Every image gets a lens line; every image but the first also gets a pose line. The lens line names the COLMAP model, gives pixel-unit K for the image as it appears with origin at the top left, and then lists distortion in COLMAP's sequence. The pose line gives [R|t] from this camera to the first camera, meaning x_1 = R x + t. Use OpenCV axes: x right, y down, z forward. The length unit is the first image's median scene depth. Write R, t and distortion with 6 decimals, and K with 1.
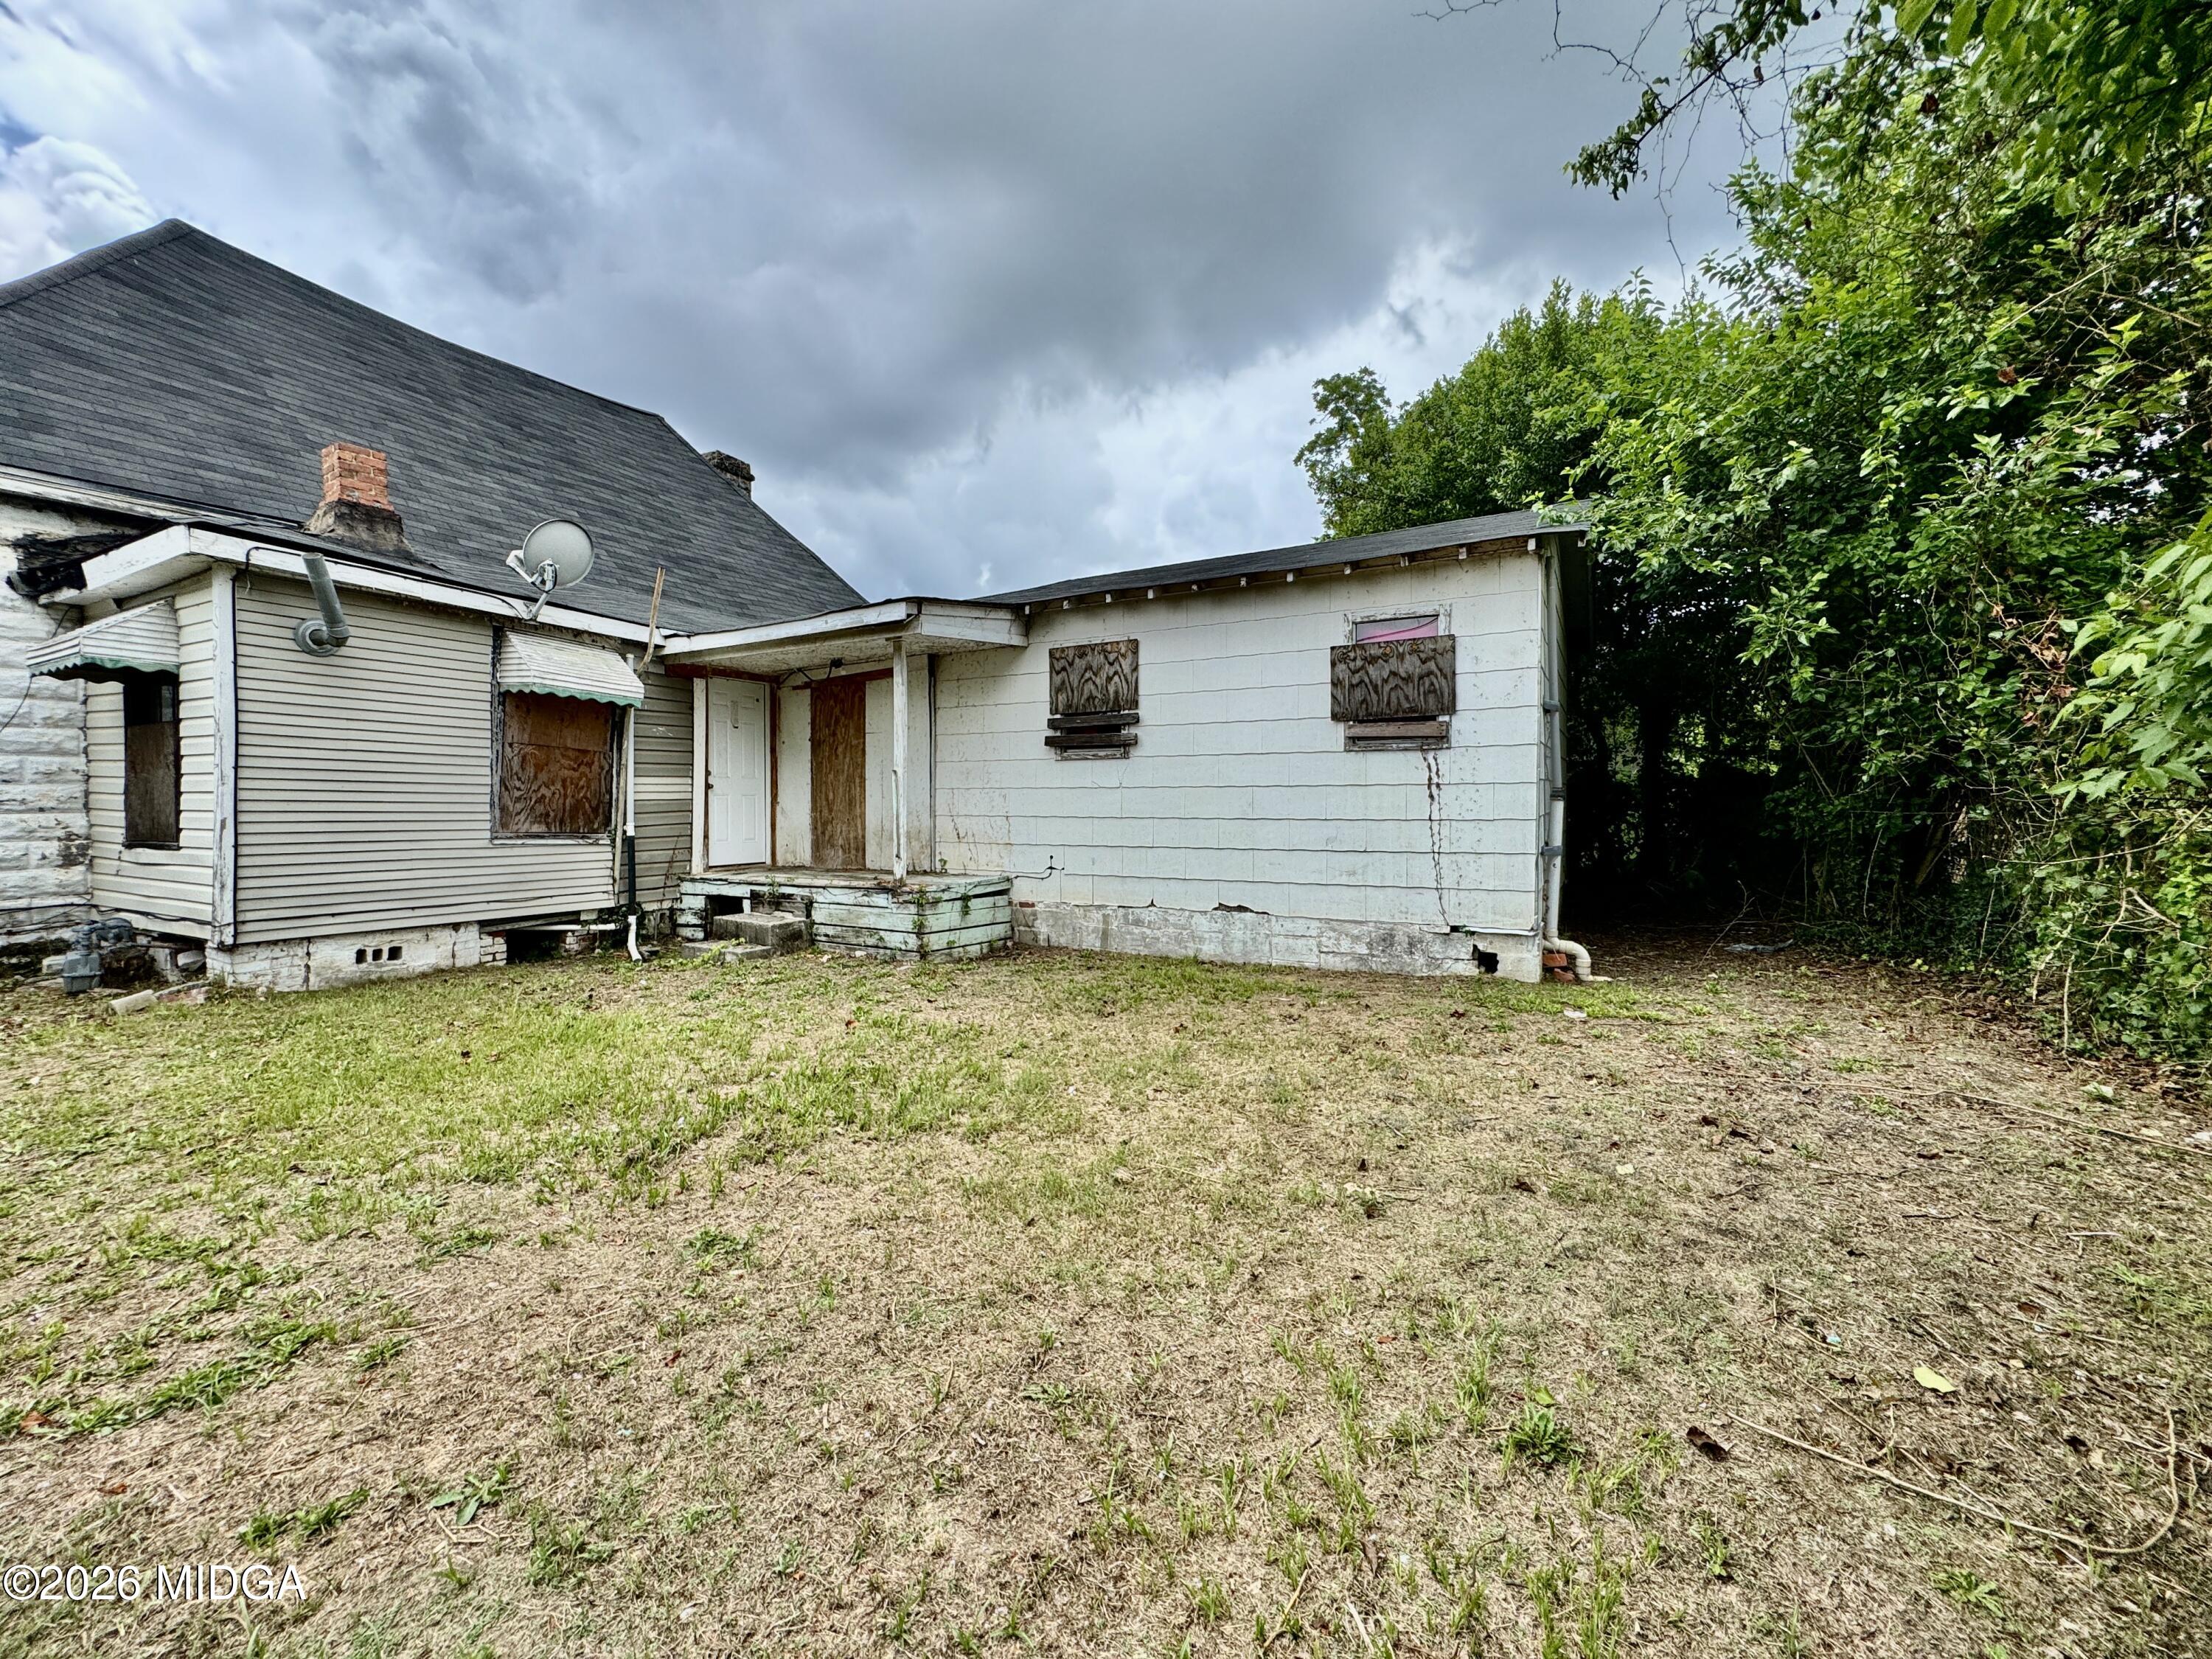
lens RADIAL K [[885.9, 0, 1103.6], [0, 885.9, 820.3], [0, 0, 1]] dist [-0.000993, 0.000086]
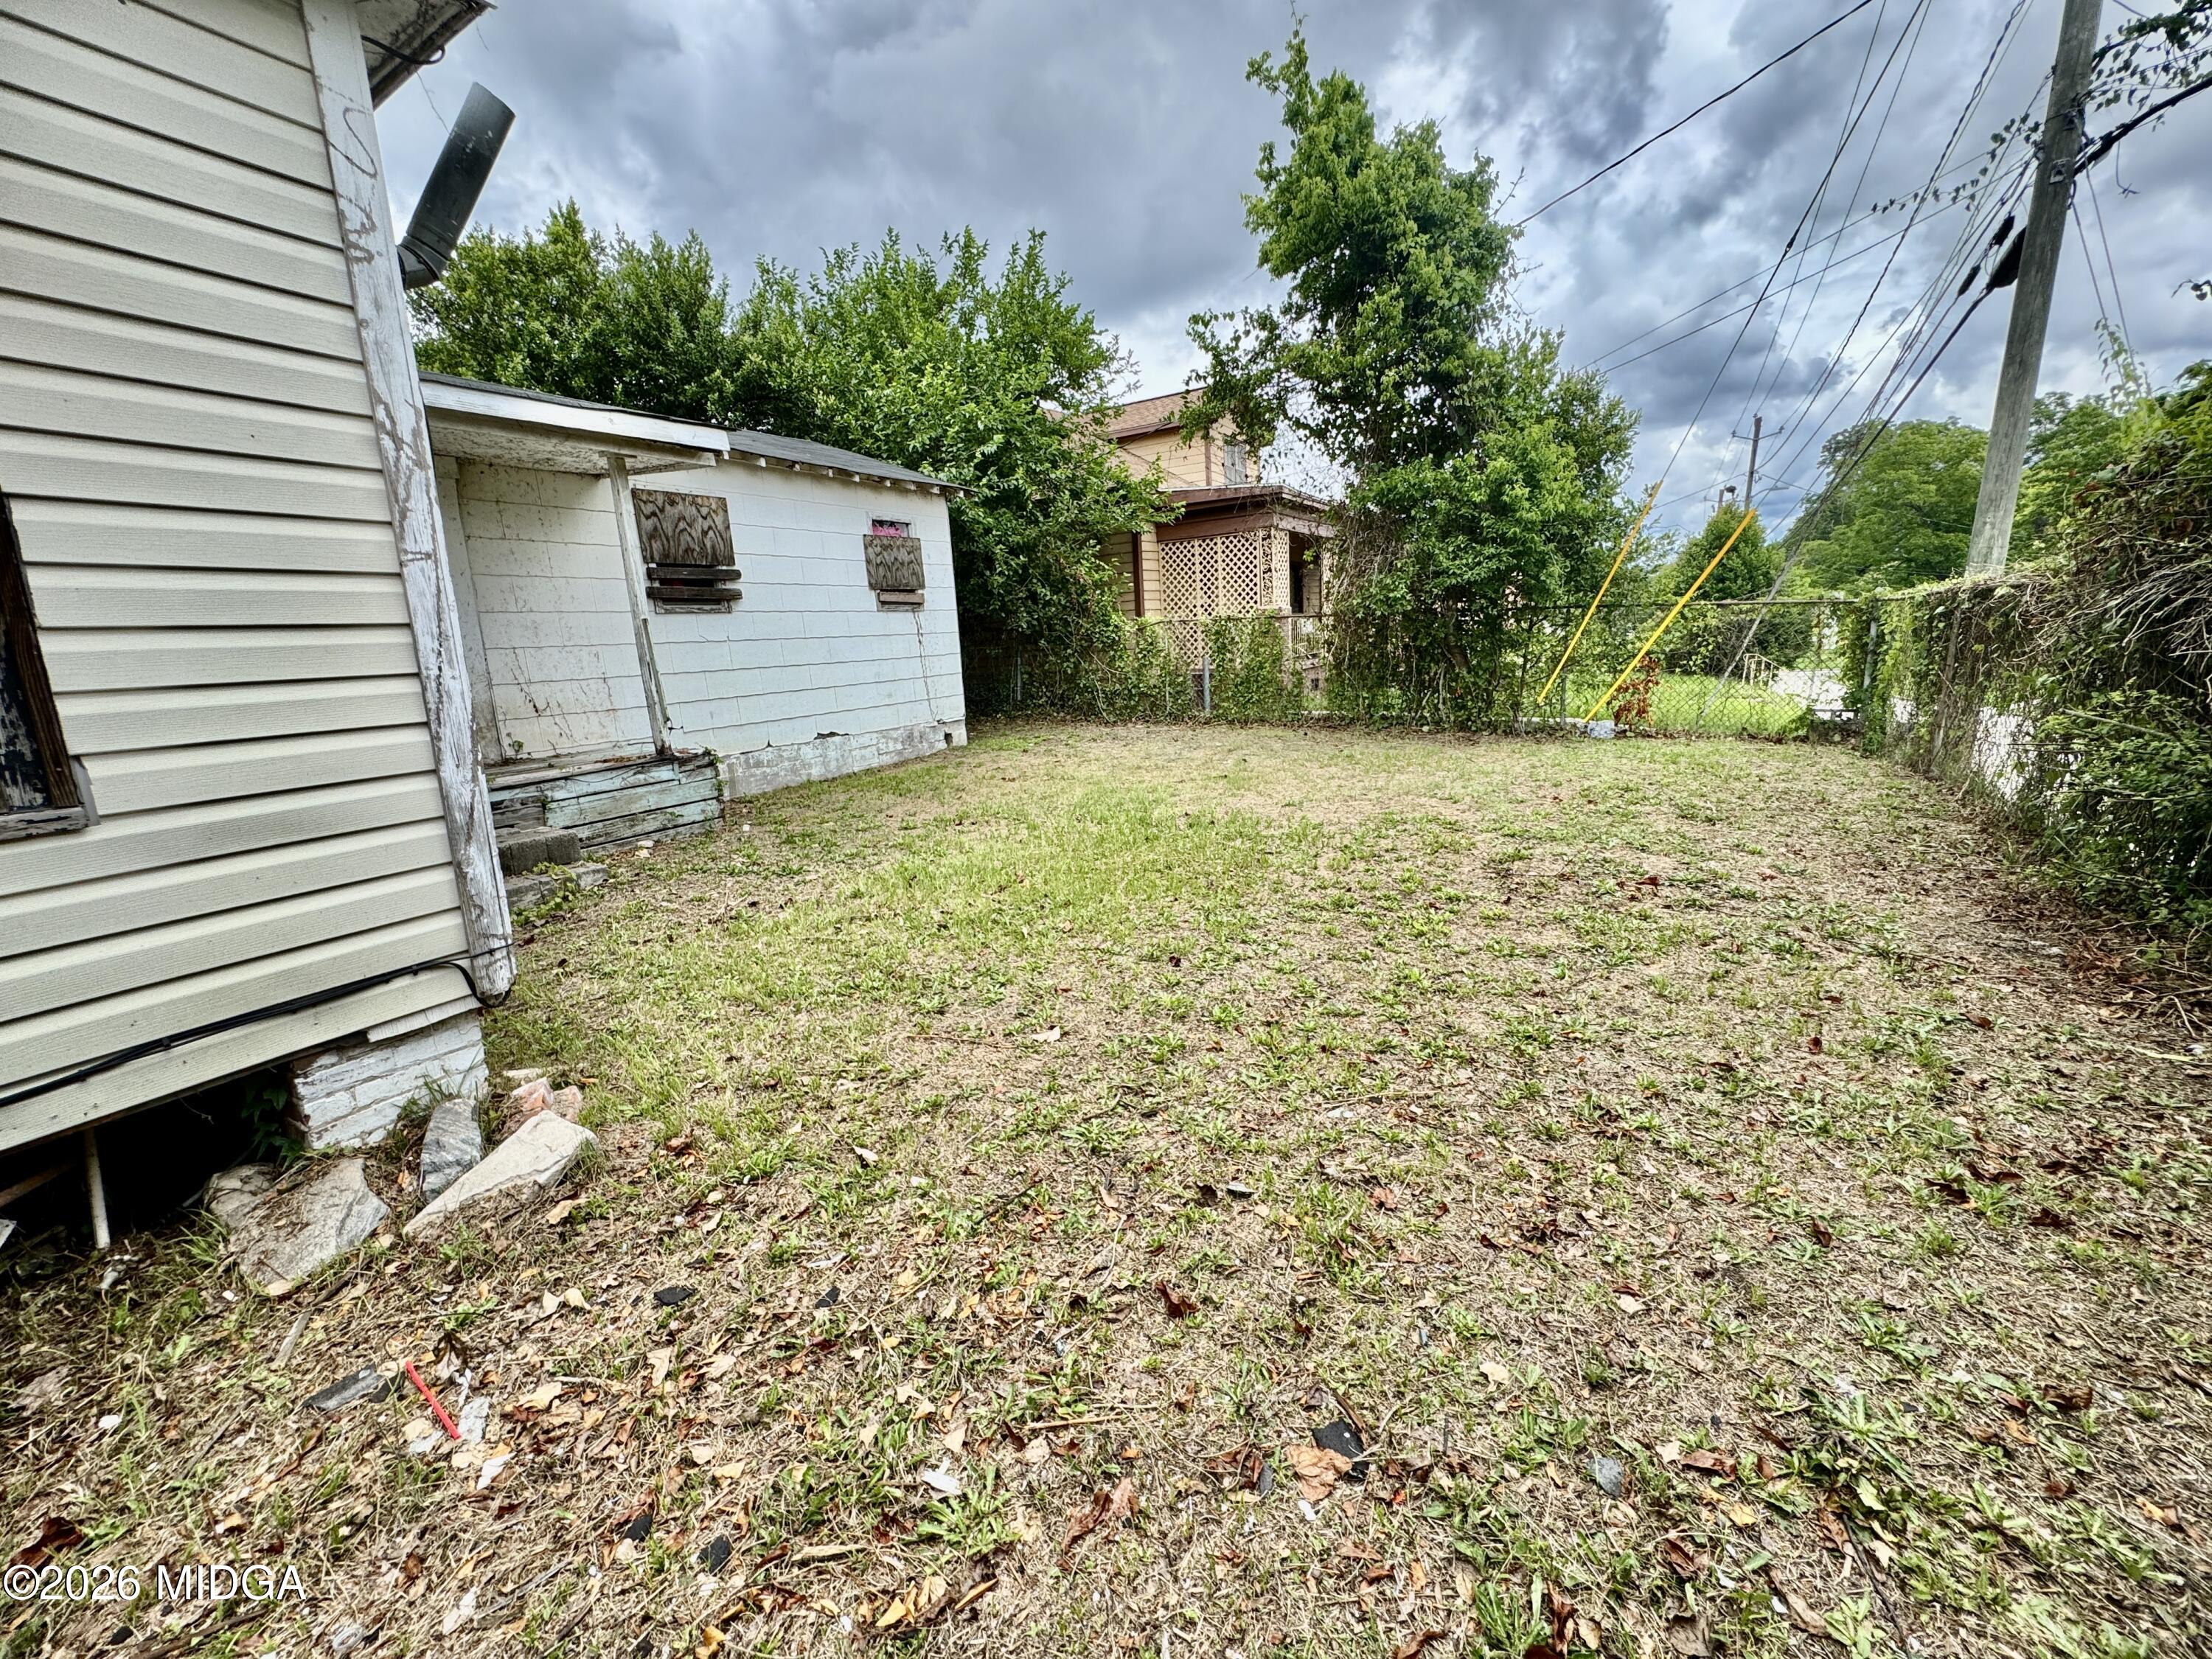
lens RADIAL K [[885.9, 0, 1103.6], [0, 885.9, 820.3], [0, 0, 1]] dist [-0.000993, 0.000086]
pose [[0.030298, -0.200599, 0.979205, -1.139379], [0.080067, 0.976994, 0.197668, -0.000965], [-0.996329, 0.072413, 0.045662, 0.565747]]
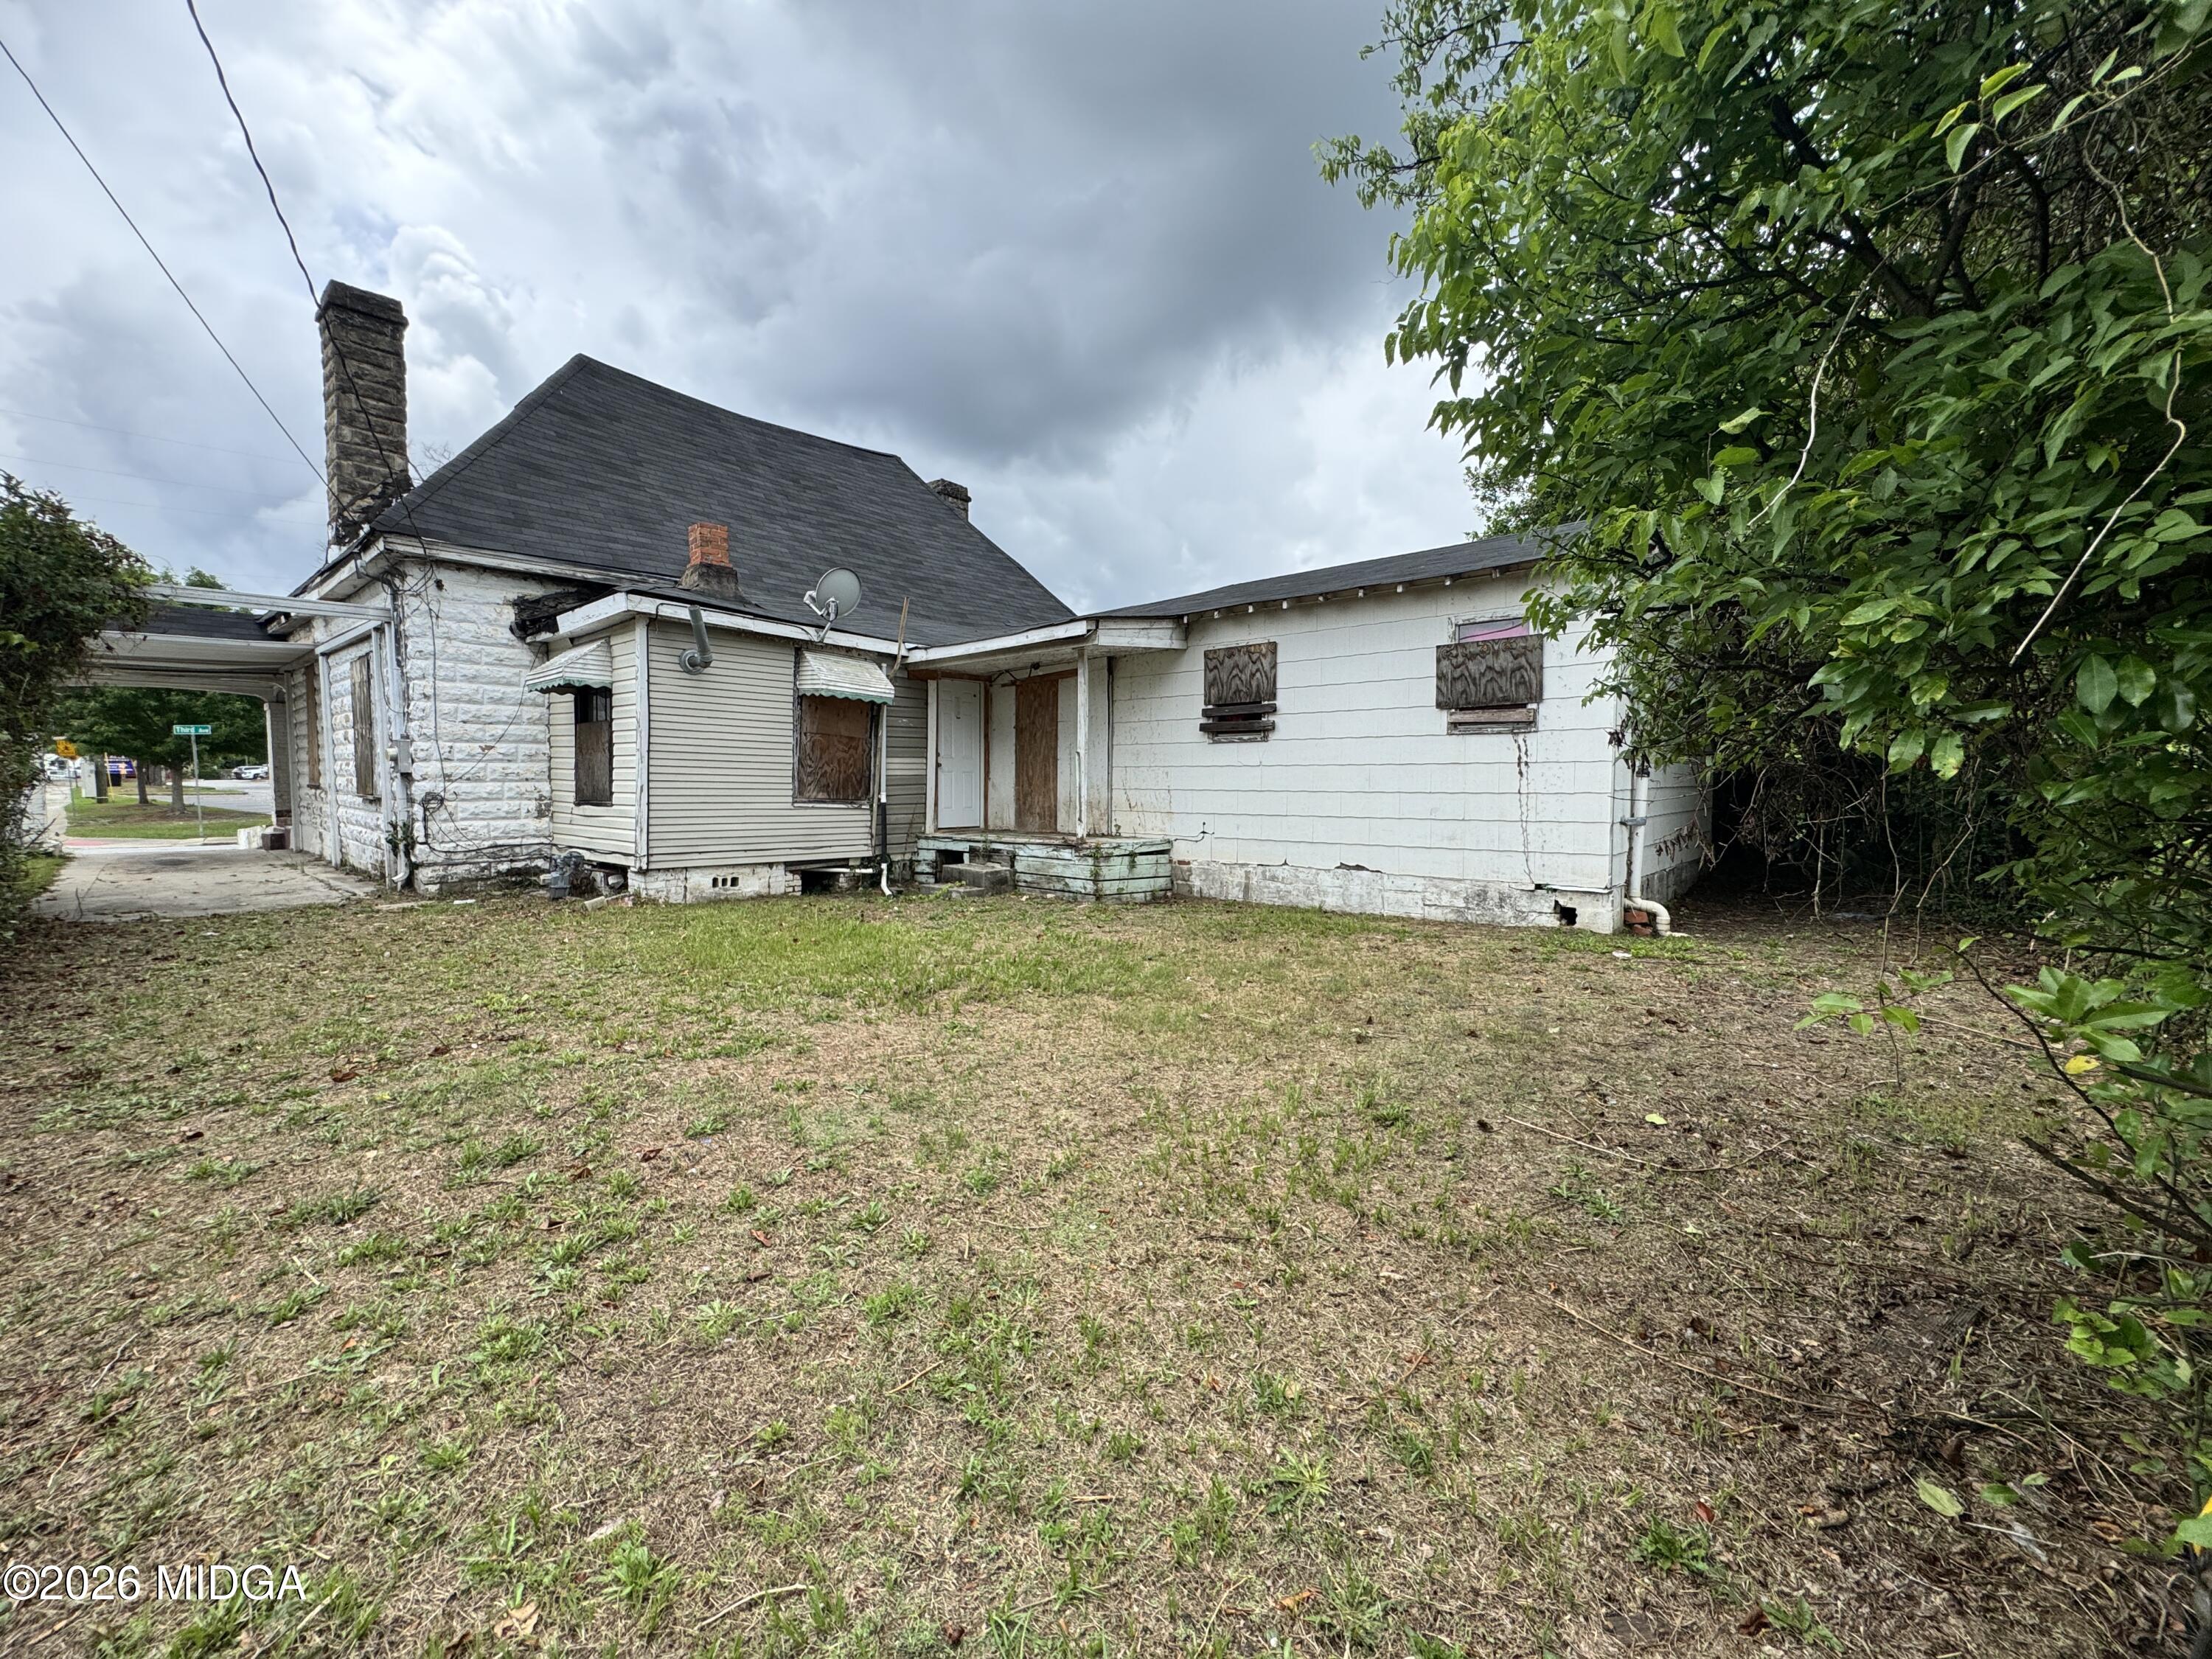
lens RADIAL K [[885.9, 0, 1103.6], [0, 885.9, 820.3], [0, 0, 1]] dist [-0.000993, 0.000086]
pose [[0.975636, 0.014262, -0.218930, 0.081969], [-0.009680, 0.999711, 0.021990, 0.013699], [0.219181, -0.019335, 0.975493, -0.239419]]
